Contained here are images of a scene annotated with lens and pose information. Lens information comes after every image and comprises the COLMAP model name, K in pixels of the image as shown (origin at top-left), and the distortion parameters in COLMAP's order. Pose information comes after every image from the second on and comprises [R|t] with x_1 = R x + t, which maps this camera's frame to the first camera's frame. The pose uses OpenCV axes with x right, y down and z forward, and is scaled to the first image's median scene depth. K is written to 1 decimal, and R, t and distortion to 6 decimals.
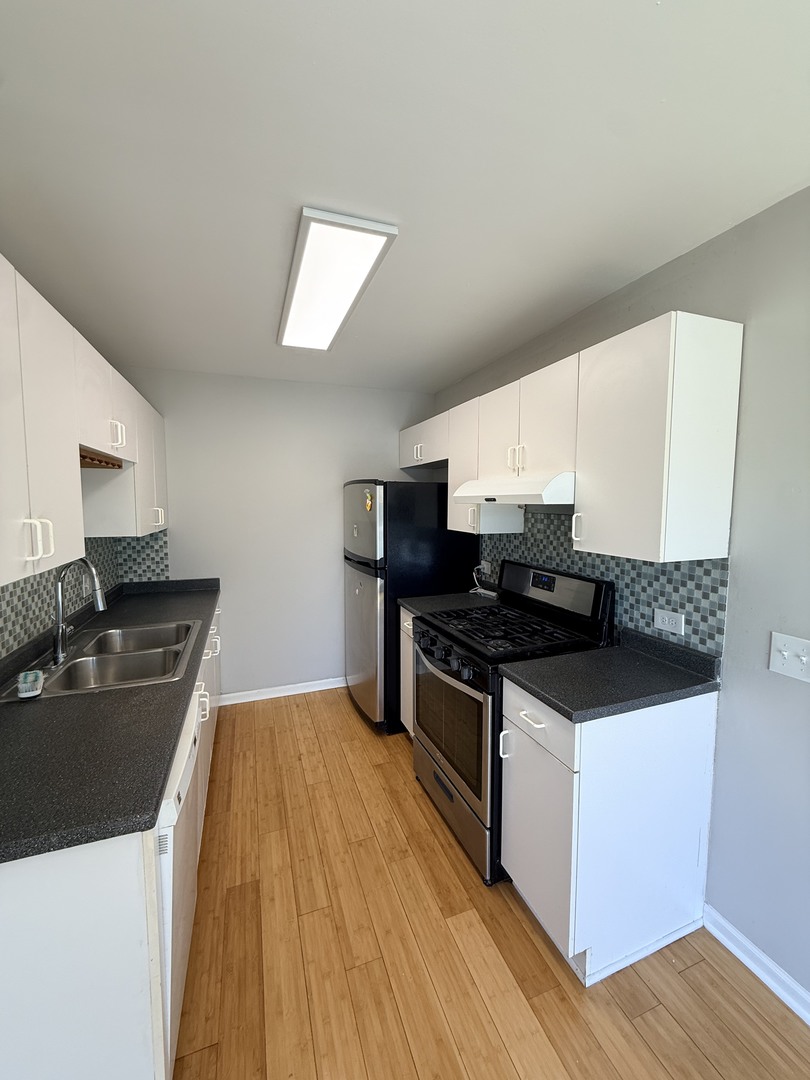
lens RADIAL K [[426.8, 0, 403.3], [0, 426.8, 535.9], [0, 0, 1]] dist [0.001251, 0.000273]
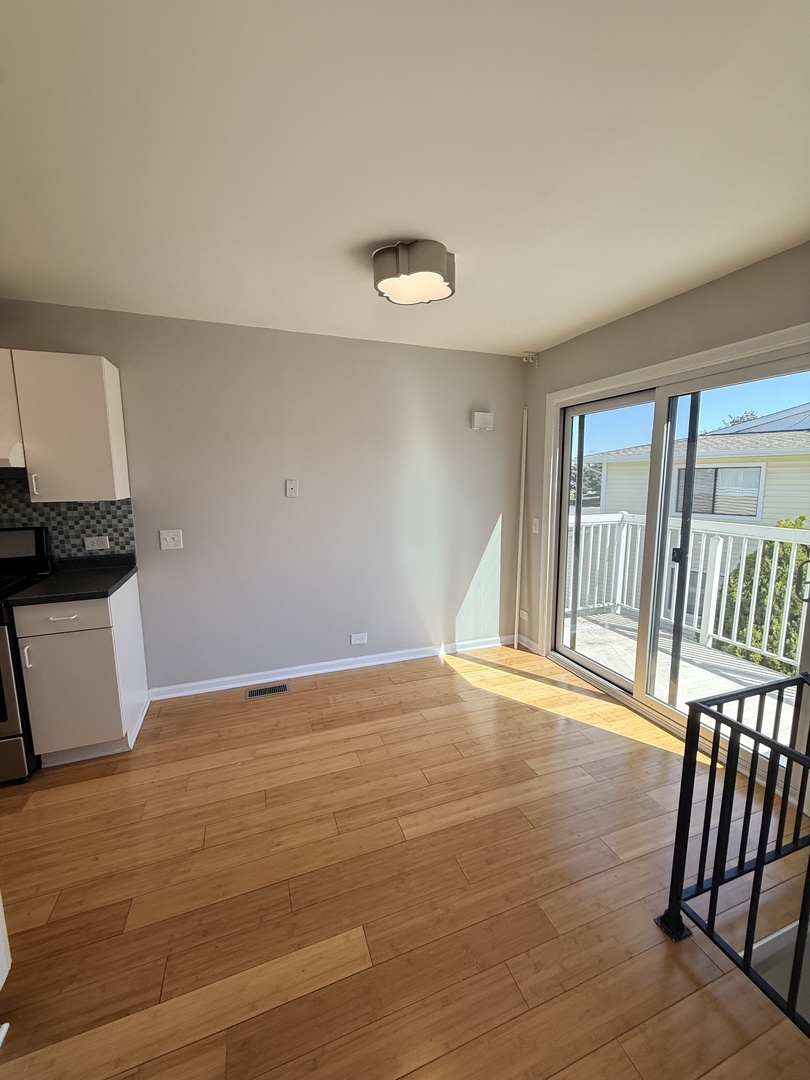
lens RADIAL K [[426.8, 0, 402.5], [0, 426.8, 539.6], [0, 0, 1]] dist [0.001251, 0.000273]
pose [[-0.000955, -0.143988, 0.989579, -0.978280], [0.090017, 0.985550, 0.143488, 0.064810], [-0.995940, 0.089216, 0.012020, -0.150998]]
